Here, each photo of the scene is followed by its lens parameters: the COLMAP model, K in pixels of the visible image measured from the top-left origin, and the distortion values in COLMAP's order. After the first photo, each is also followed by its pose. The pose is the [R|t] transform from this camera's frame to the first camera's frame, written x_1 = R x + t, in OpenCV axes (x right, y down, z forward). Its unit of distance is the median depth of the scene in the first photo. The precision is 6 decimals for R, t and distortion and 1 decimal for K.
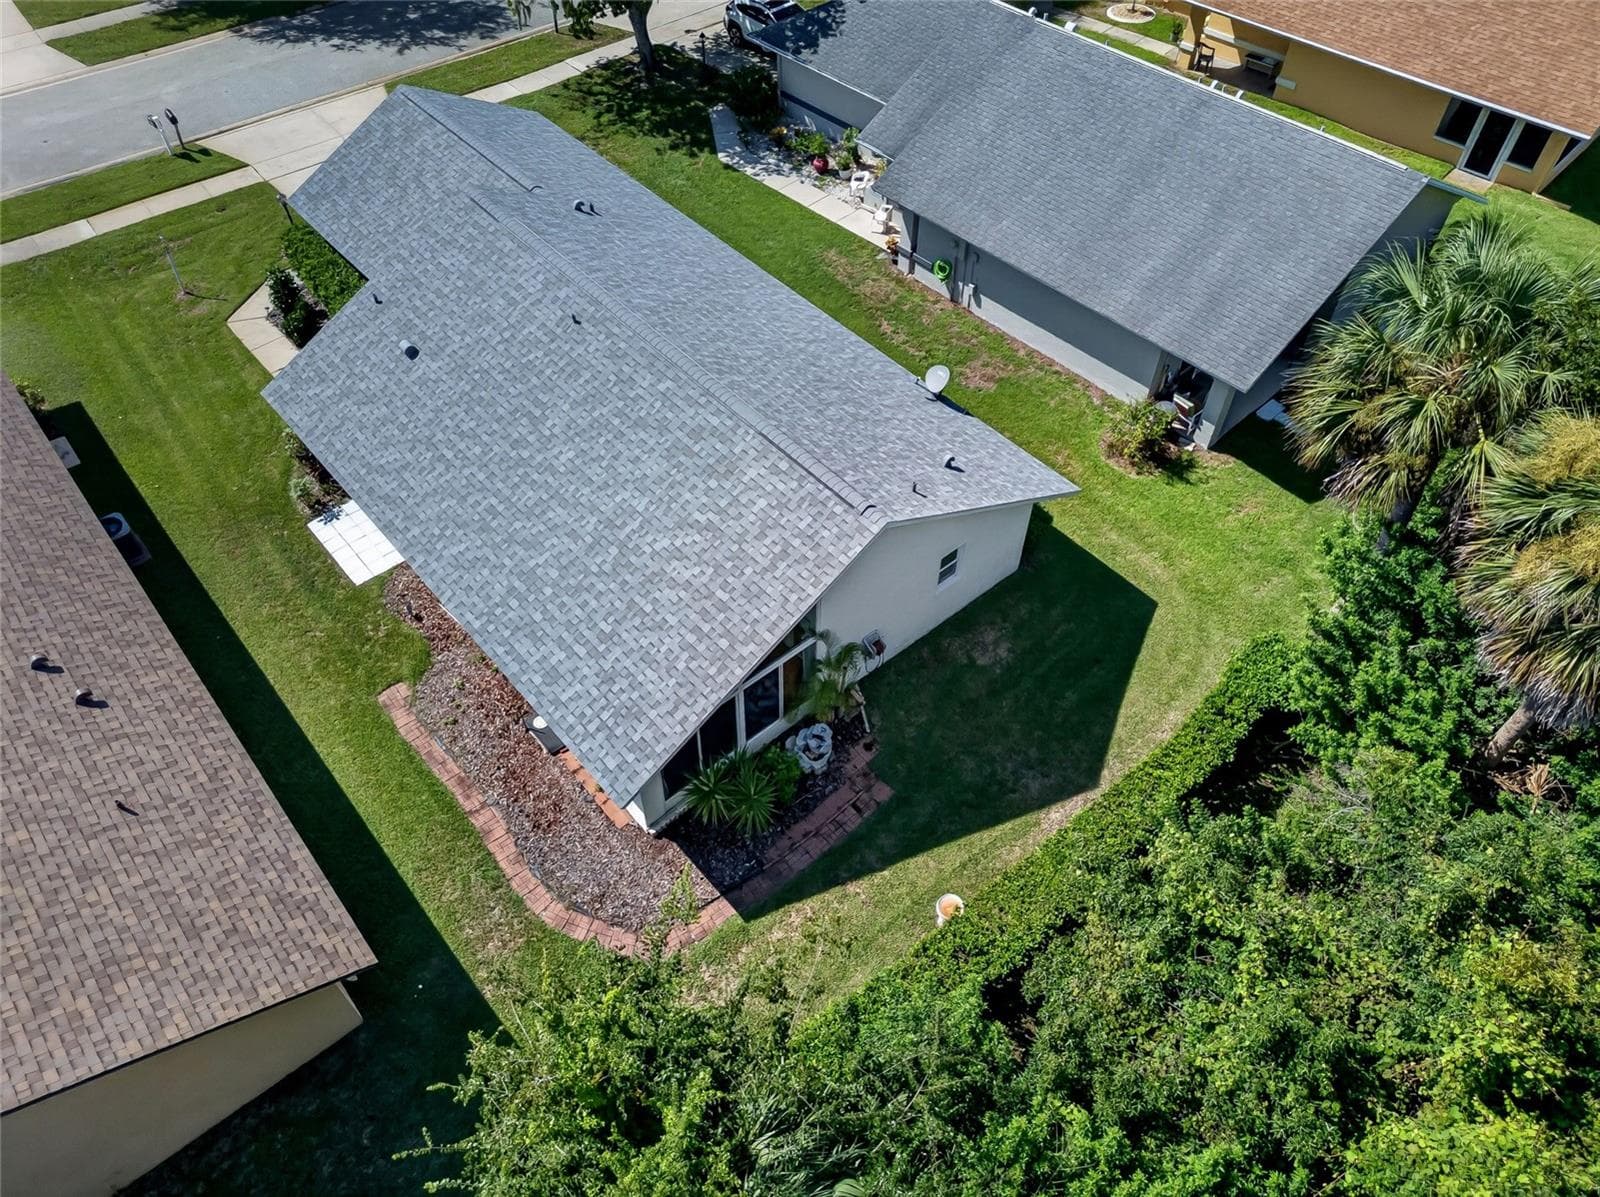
lens RADIAL K [[1130.3, 0, 816.3], [0, 1130.3, 600.7], [0, 0, 1]] dist [0.073659, -0.059065]
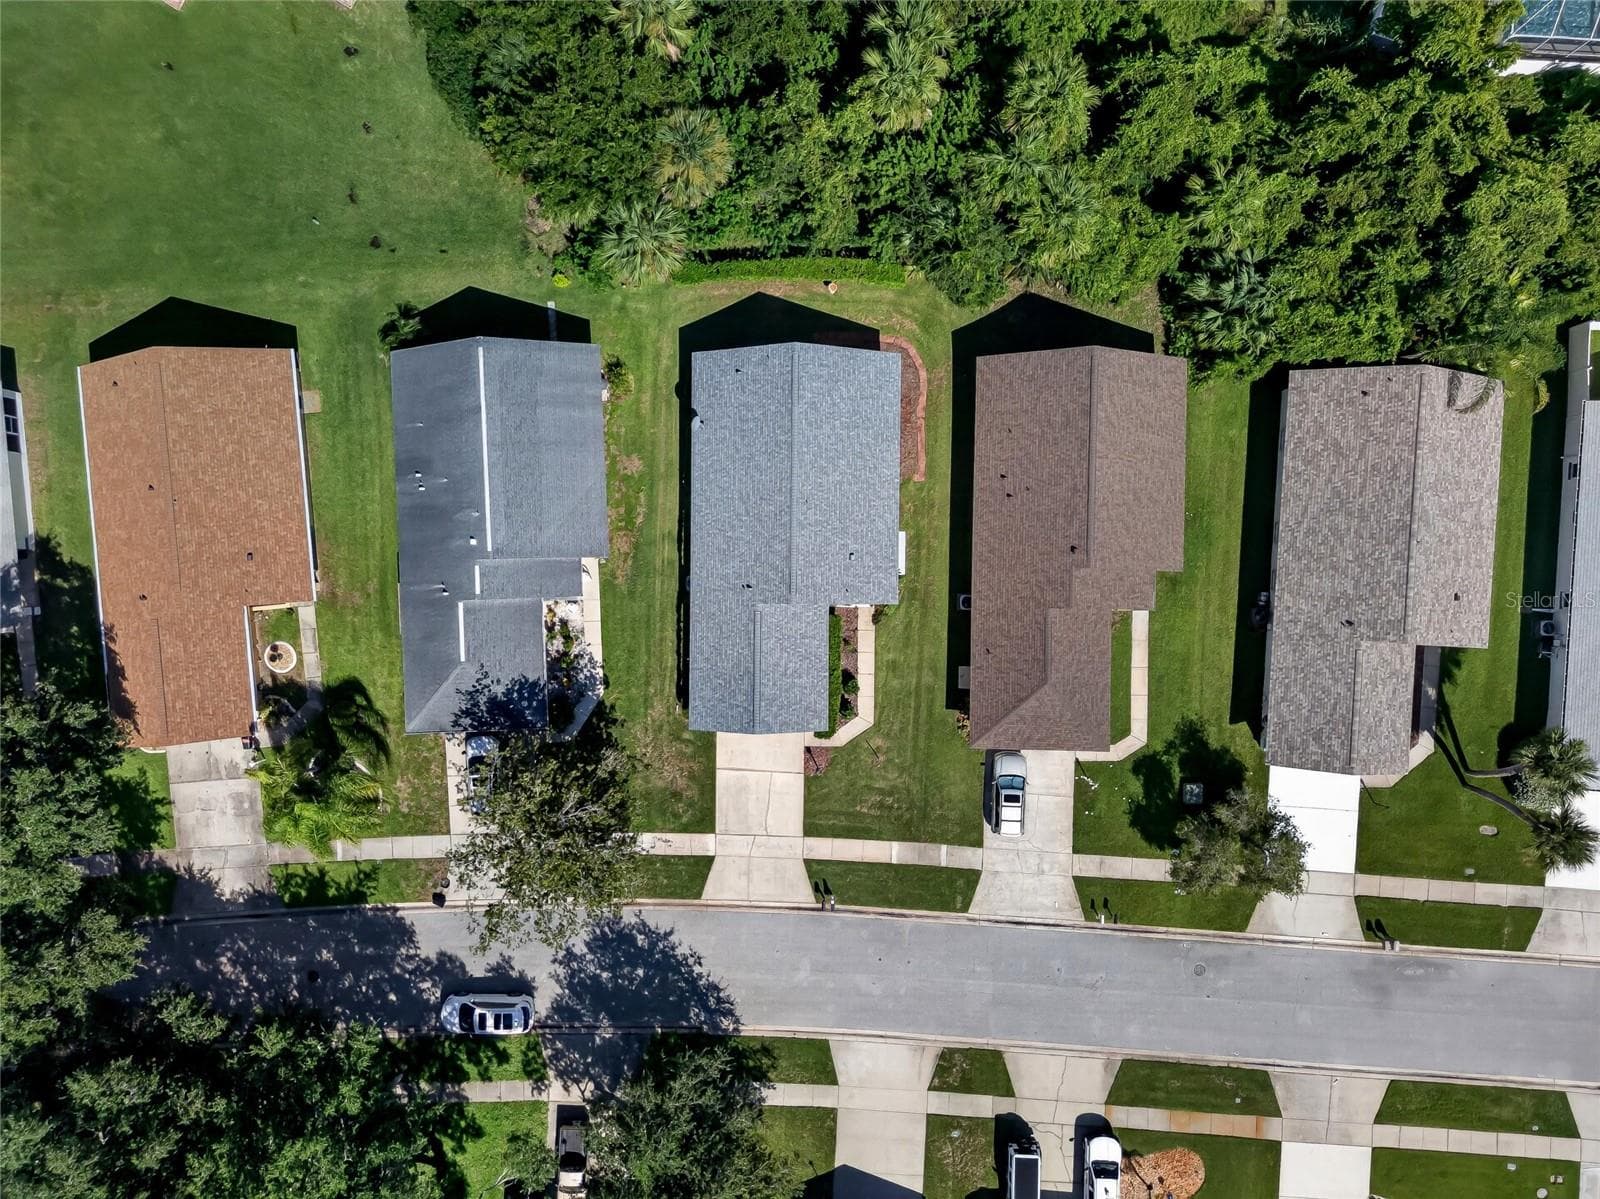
lens RADIAL K [[1130.3, 0, 816.3], [0, 1130.3, 601.7], [0, 0, 1]] dist [0.073659, -0.059065]
pose [[-0.748181, -0.663445, -0.008095, -0.223136], [0.503859, -0.576067, 0.643640, -1.274349], [-0.431683, 0.477481, 0.765285, -0.561331]]
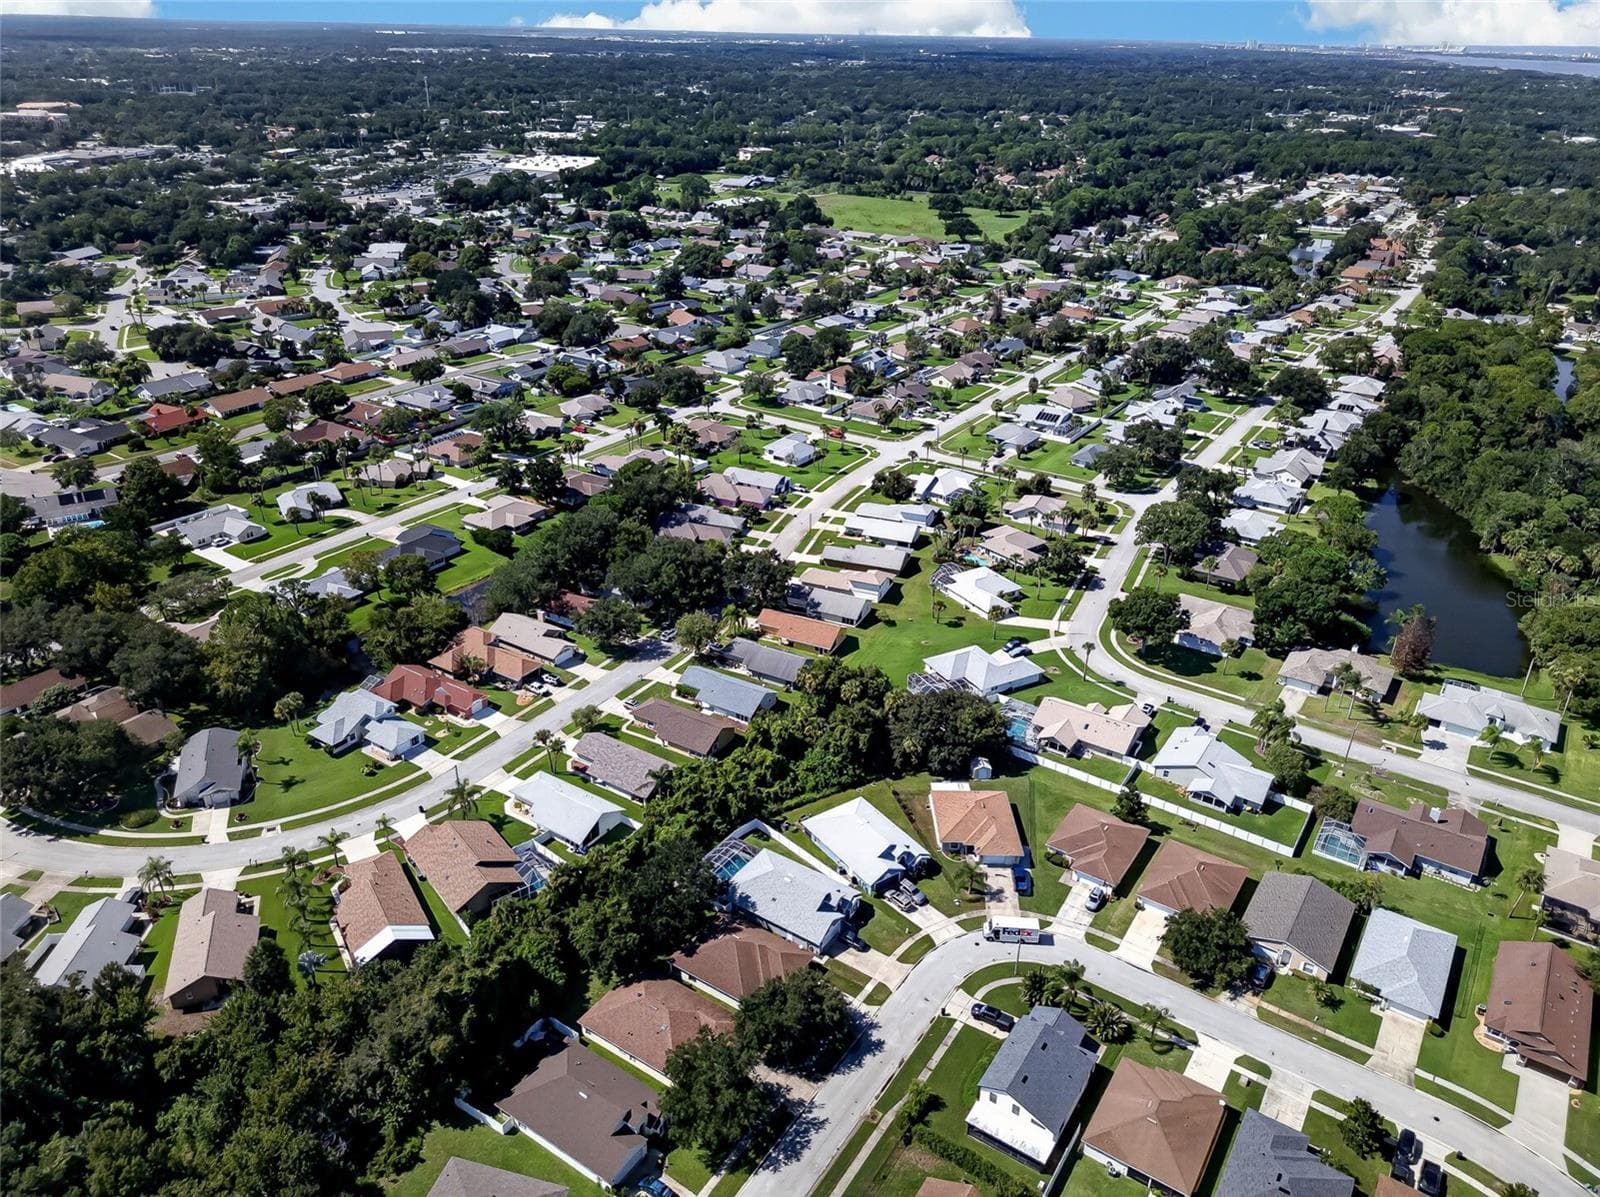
lens RADIAL K [[1130.3, 0, 816.3], [0, 1130.3, 600.7], [0, 0, 1]] dist [0.073659, -0.059065]
pose [[0.948632, -0.139803, 0.283818, -1.413143], [0.238610, 0.905216, -0.351637, 1.811931], [-0.207757, 0.401296, 0.892075, -5.434654]]
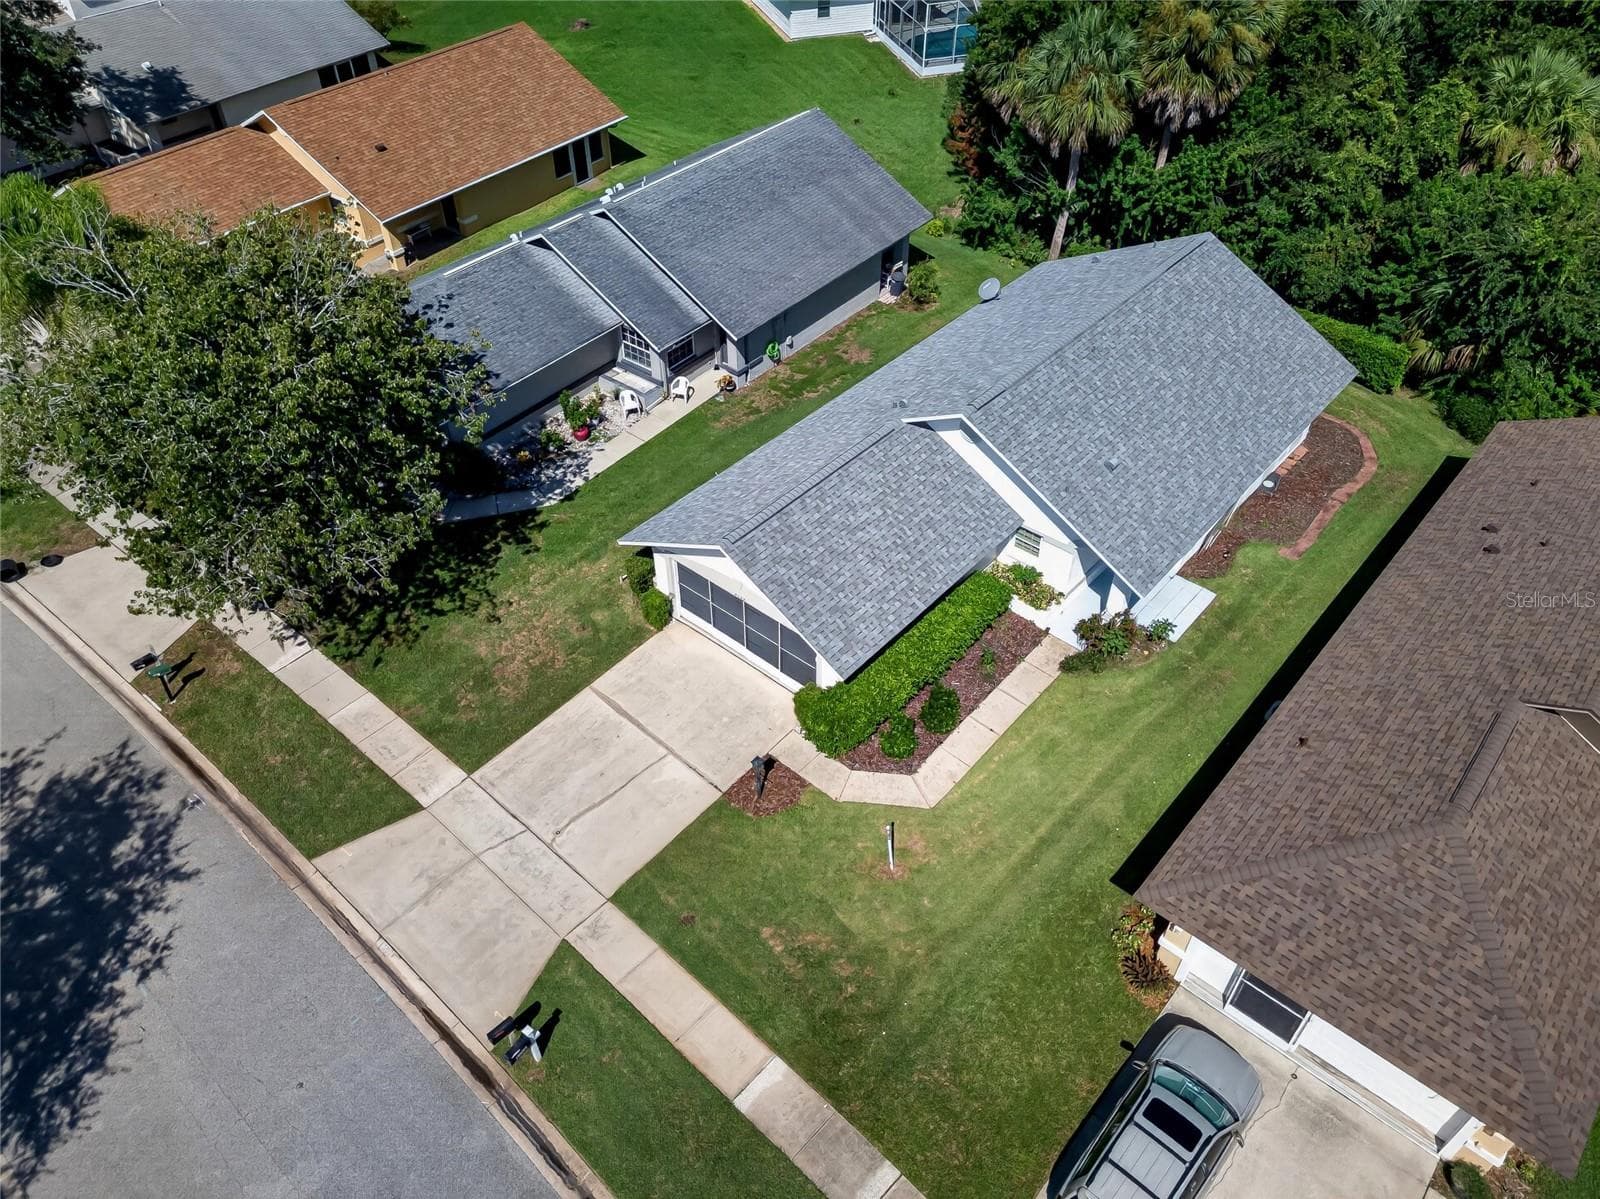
lens RADIAL K [[1174.3, 0, 797.8], [0, 1174.3, 569.4], [0, 0, 1]] dist [0.080792, -0.061292]
pose [[-0.144157, -0.653140, 0.743389, -0.876837], [0.750716, 0.417254, 0.512176, -0.712857], [-0.644704, 0.631908, 0.430173, 0.480611]]
